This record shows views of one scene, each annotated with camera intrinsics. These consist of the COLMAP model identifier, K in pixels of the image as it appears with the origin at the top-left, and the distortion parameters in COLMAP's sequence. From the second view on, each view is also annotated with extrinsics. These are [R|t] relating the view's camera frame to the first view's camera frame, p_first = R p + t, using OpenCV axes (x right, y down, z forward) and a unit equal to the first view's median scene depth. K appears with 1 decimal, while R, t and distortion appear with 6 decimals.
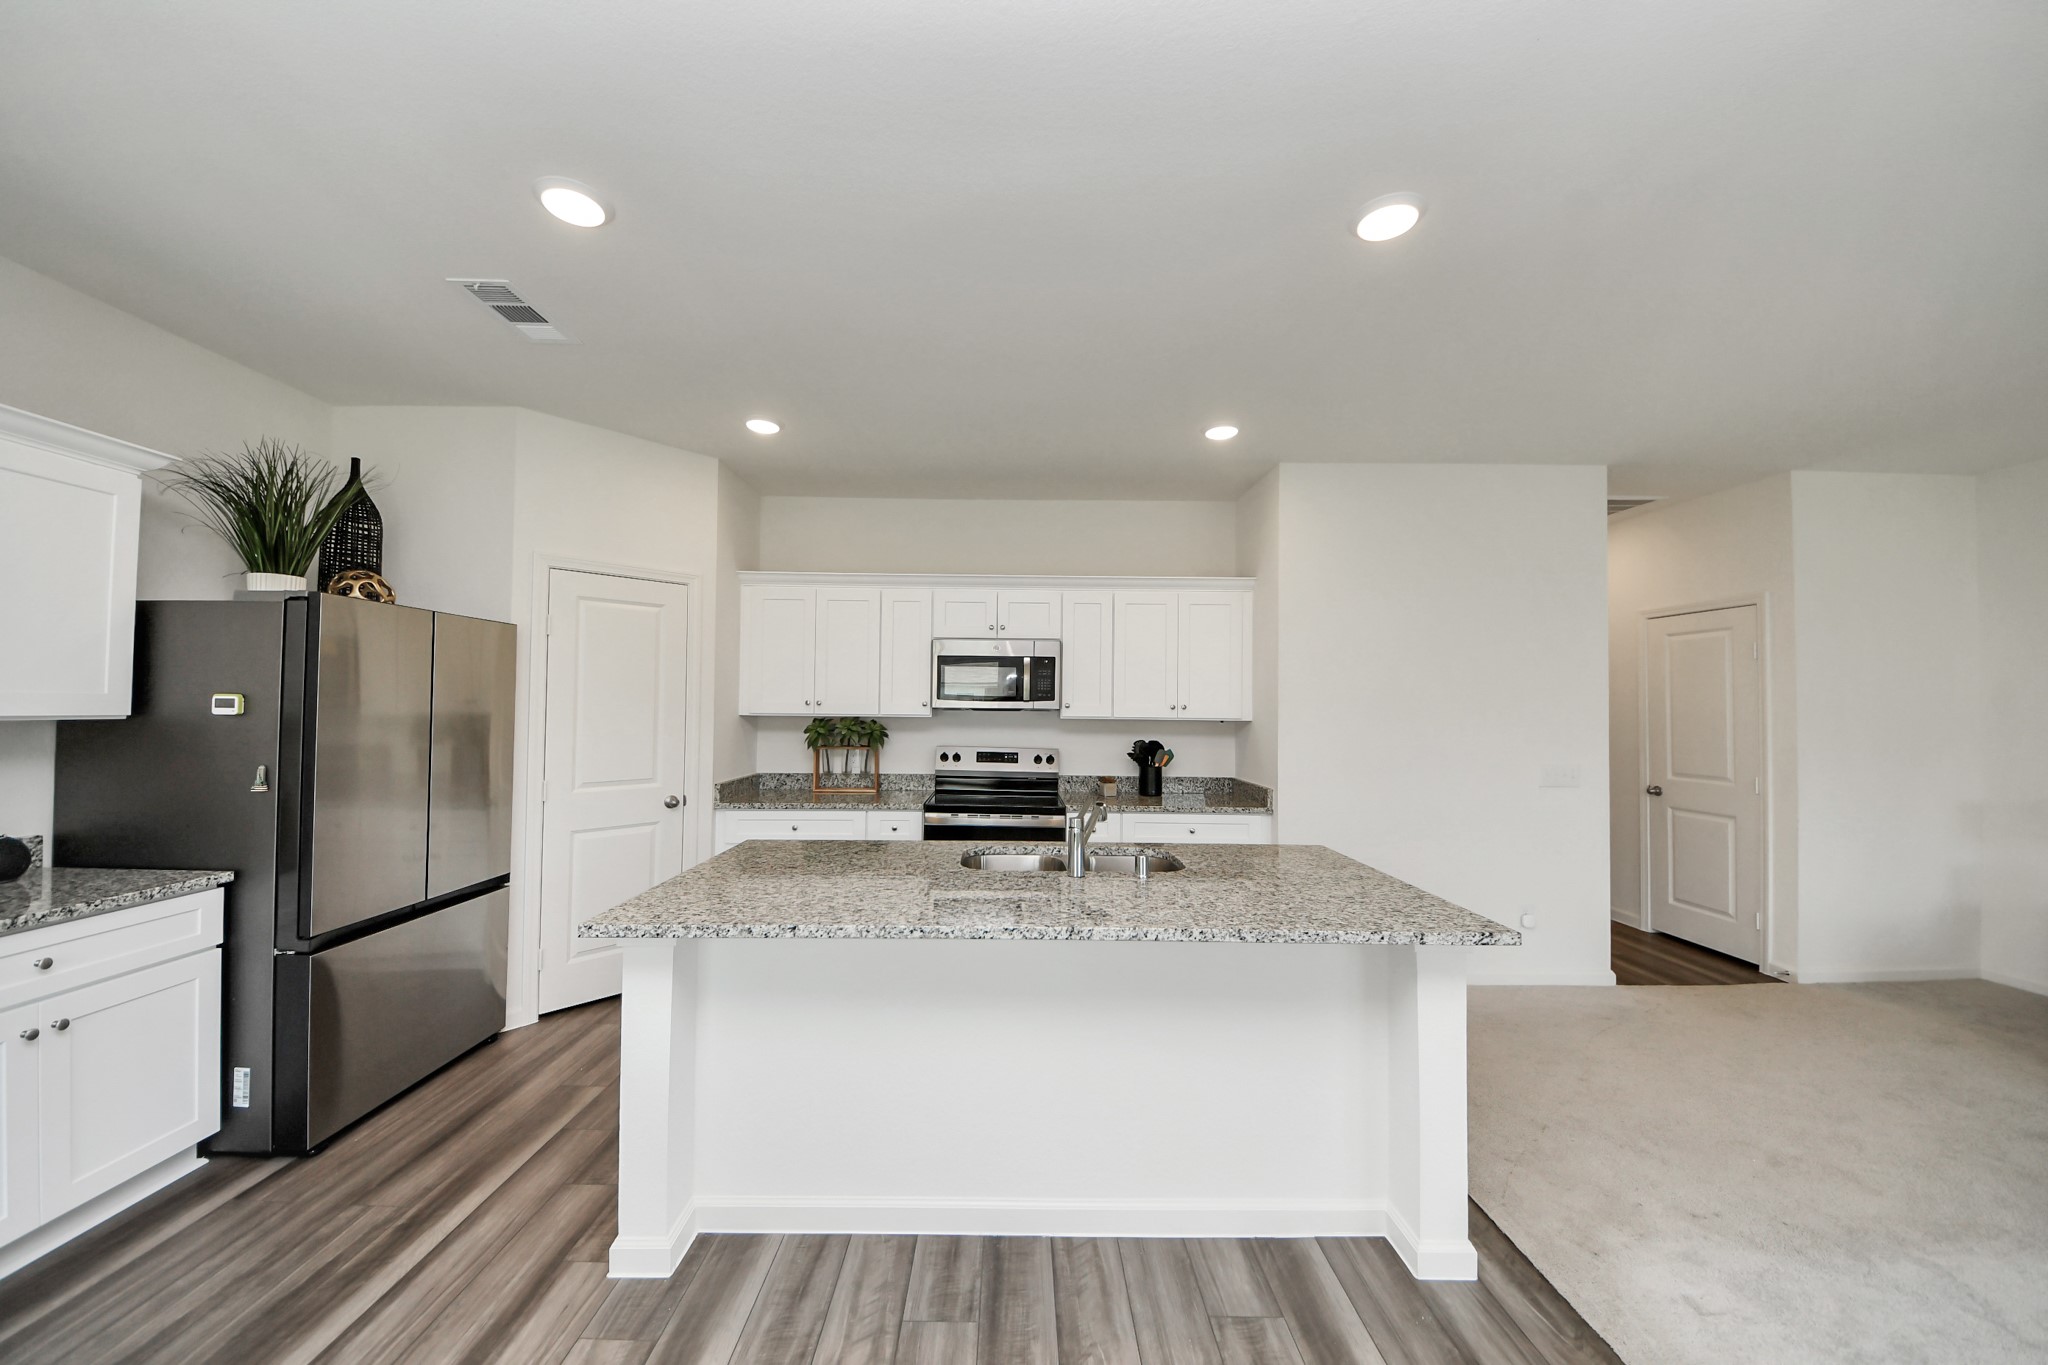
lens RADIAL K [[719.2, 0, 1015.8], [0, 719.2, 683.5], [0, 0, 1]] dist [0.033792, -0.018740]
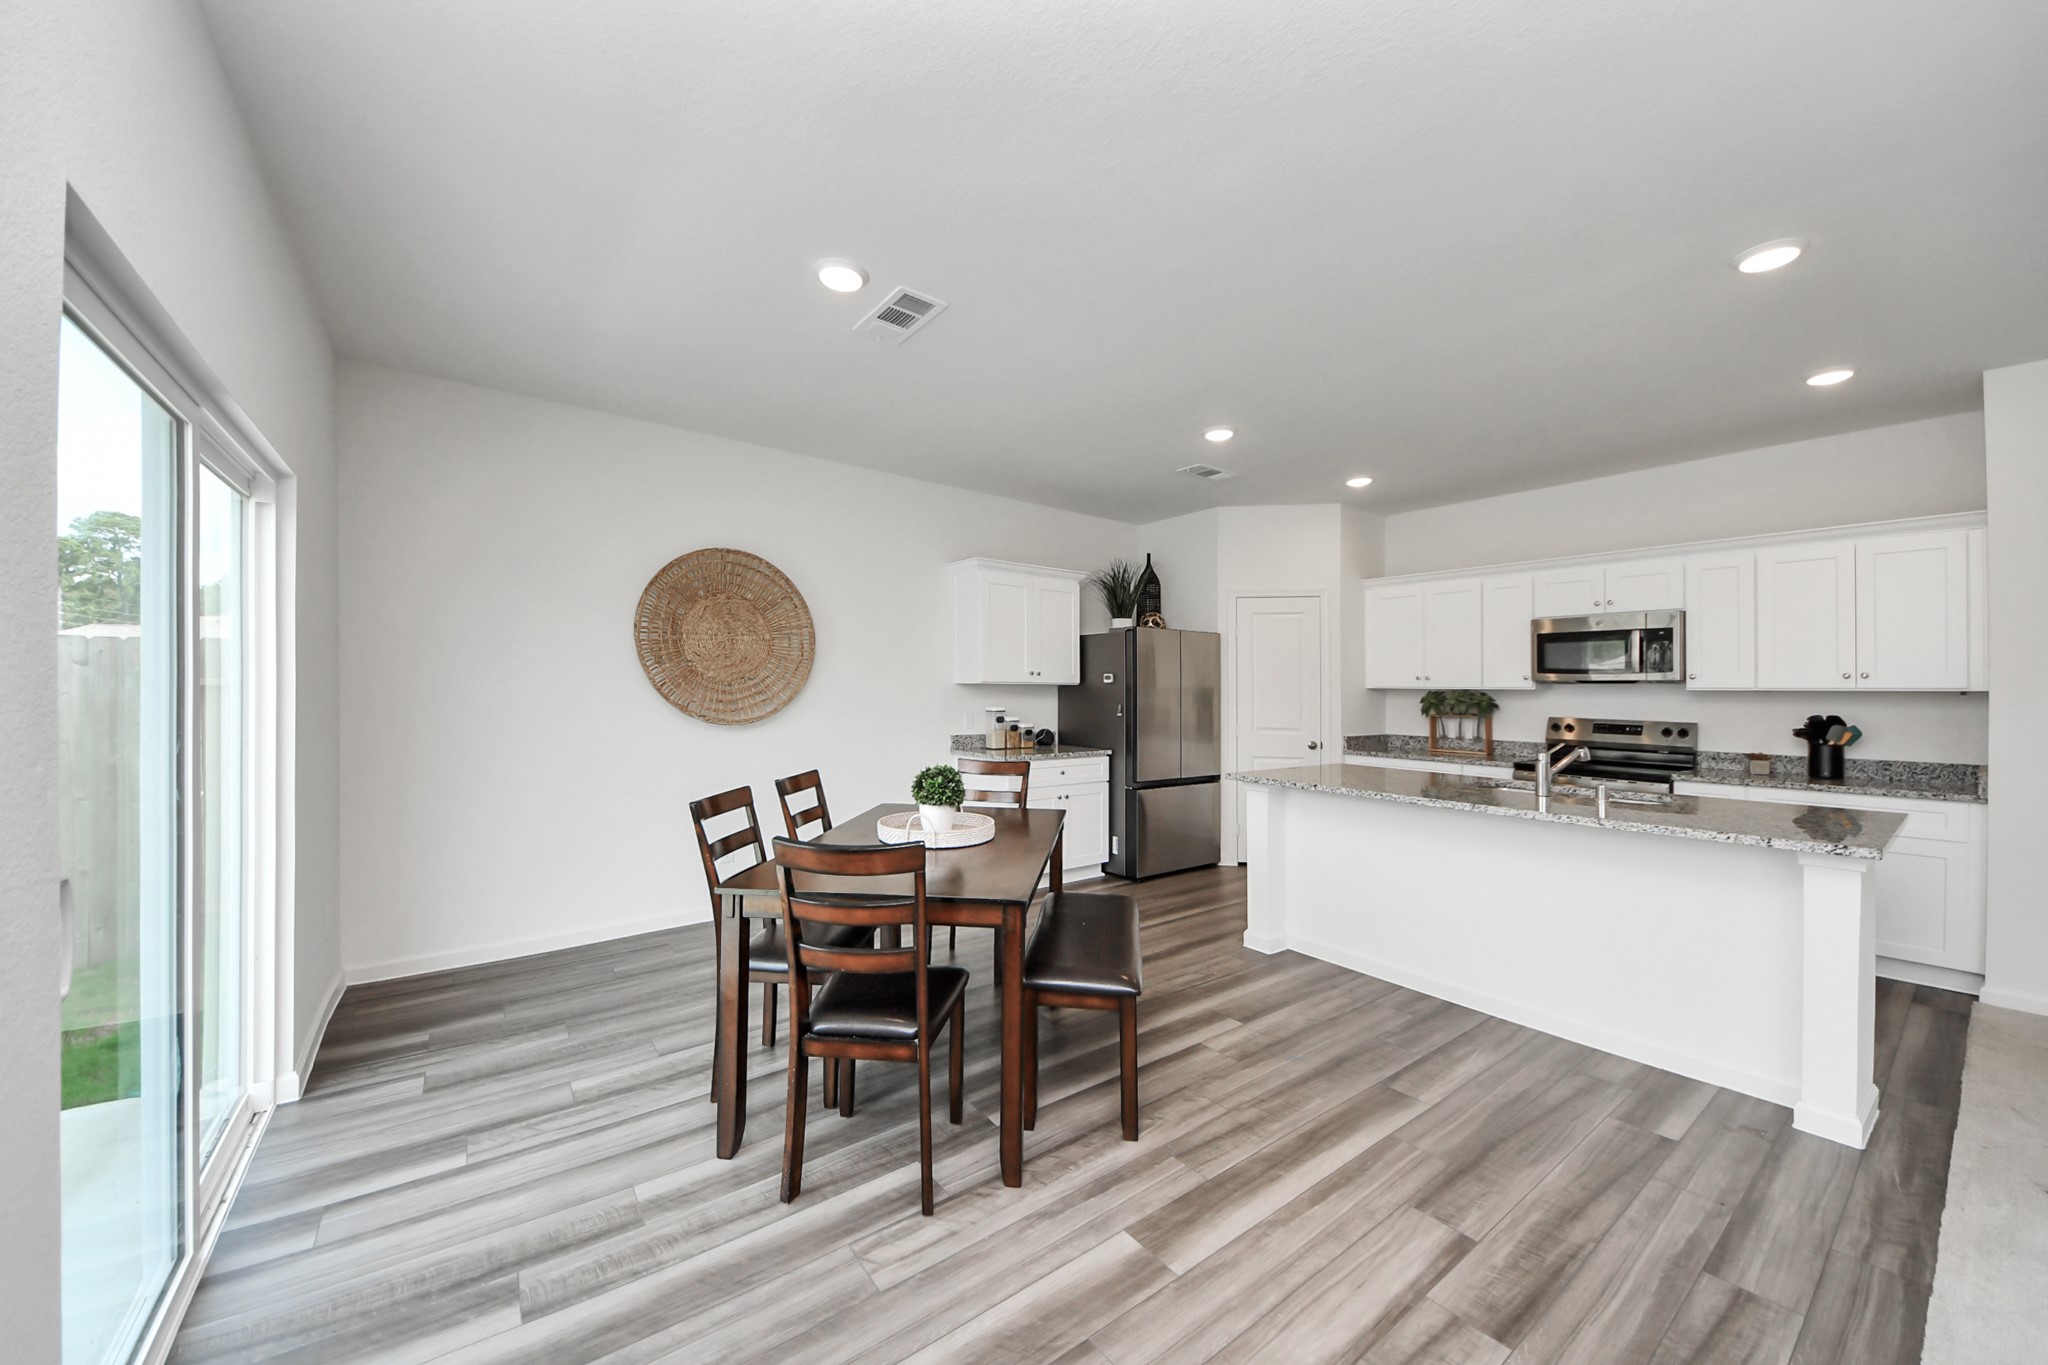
lens RADIAL K [[738.6, 0, 1004.0], [0, 738.6, 680.1], [0, 0, 1]] dist [-0.000282, -0.011457]
pose [[0.583038, -0.015217, -0.812302, 0.338501], [0.021890, 0.999756, -0.003017, 0.018395], [0.812150, -0.016022, 0.583229, -0.342044]]
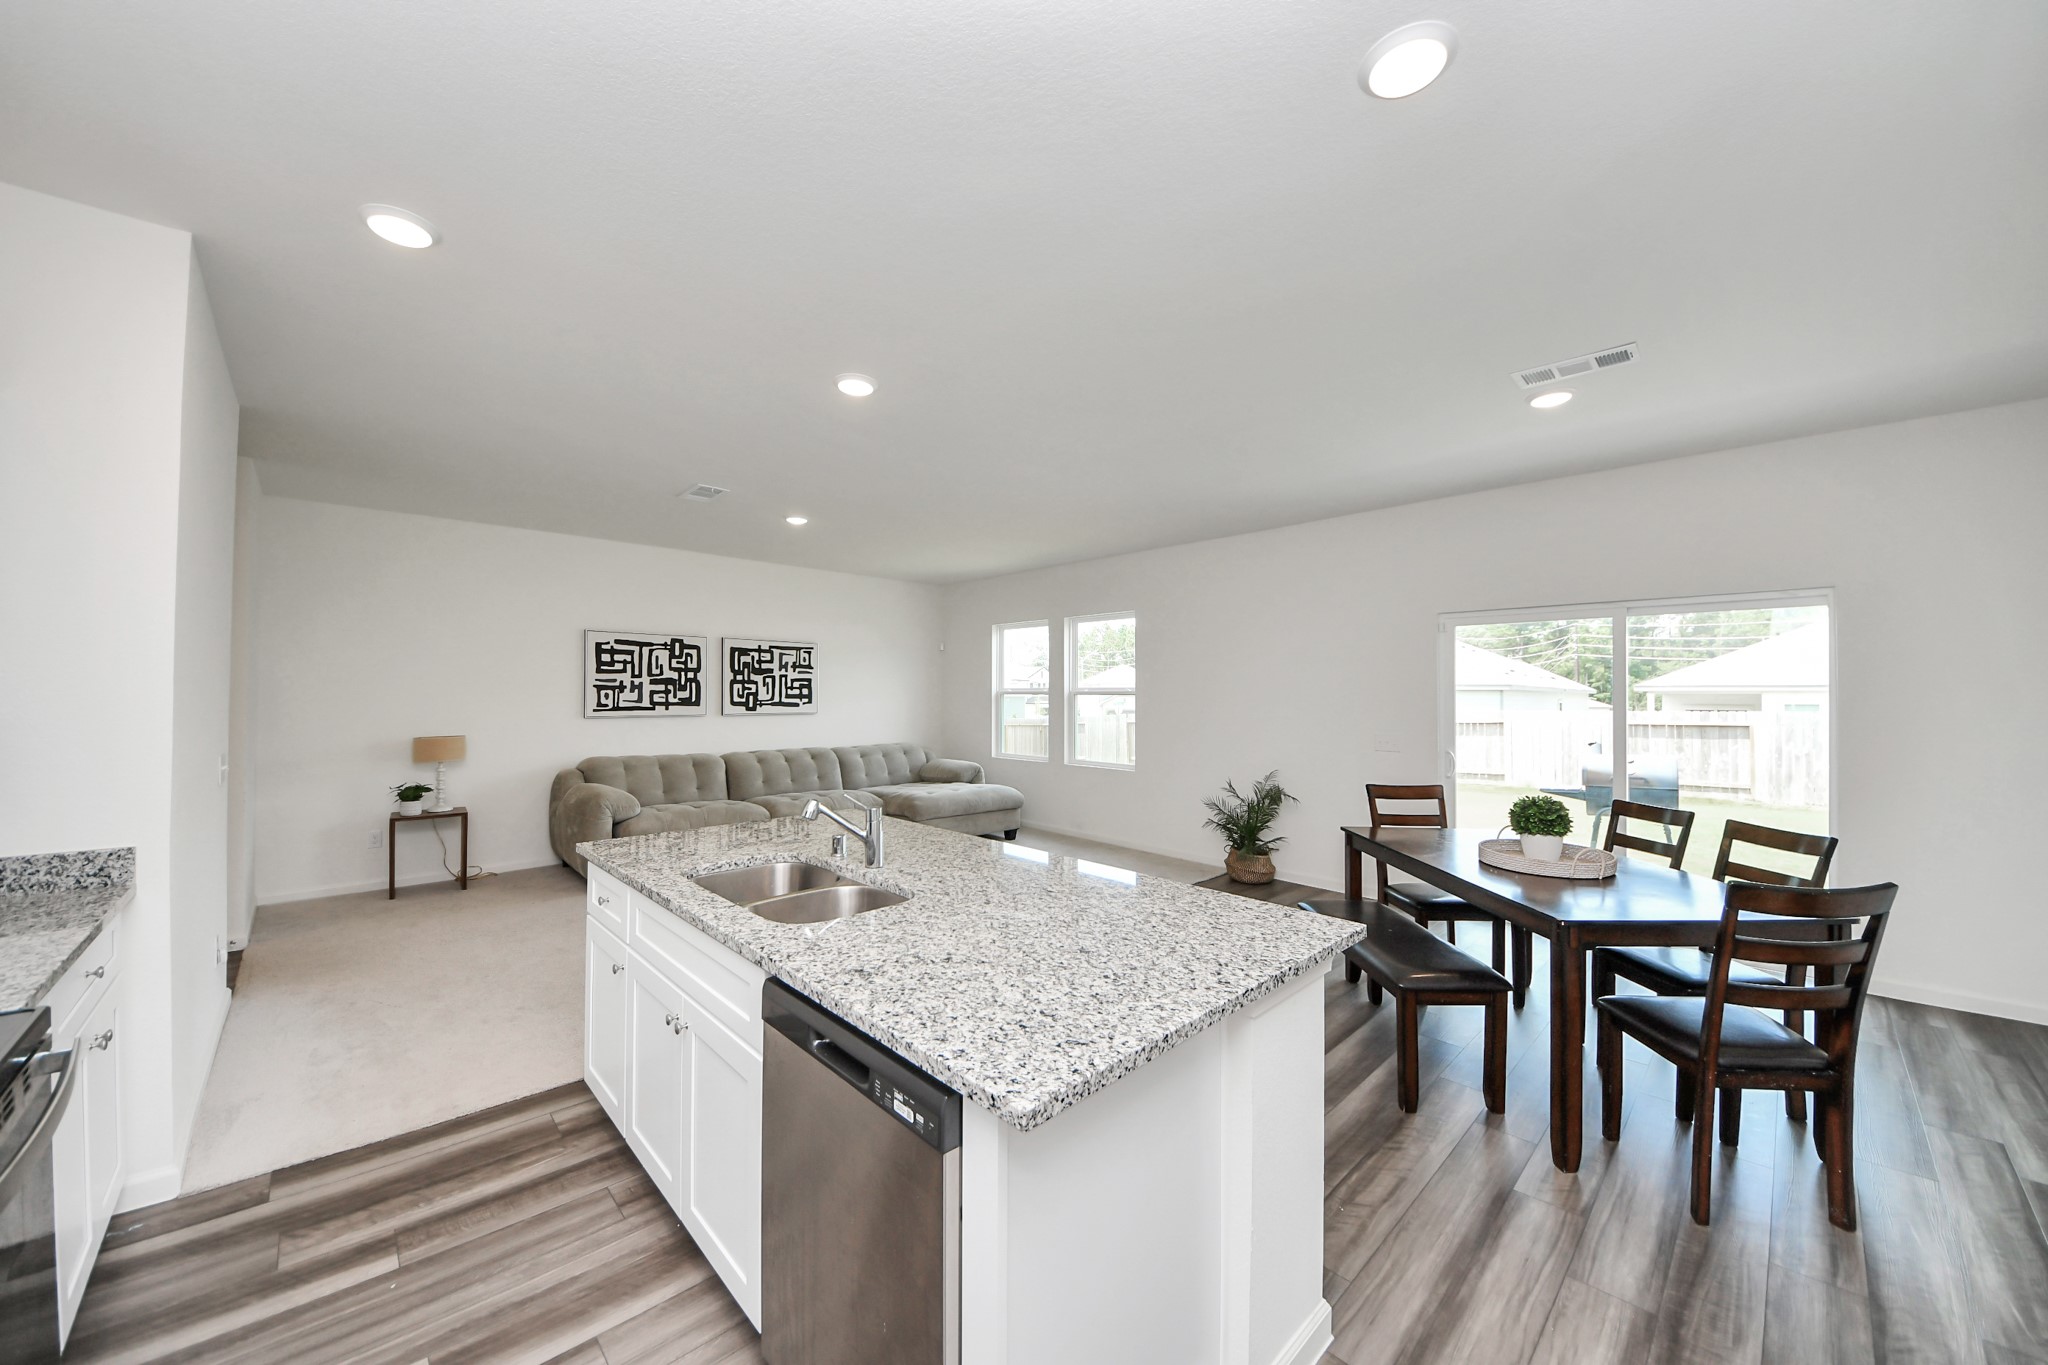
lens RADIAL K [[719.2, 0, 1015.8], [0, 719.2, 683.5], [0, 0, 1]] dist [0.033792, -0.018740]
pose [[-0.685316, 0.000864, 0.728245, -0.414287], [-0.034276, 0.998853, -0.033441, 0.025417], [-0.727439, -0.047879, -0.684500, 0.848758]]
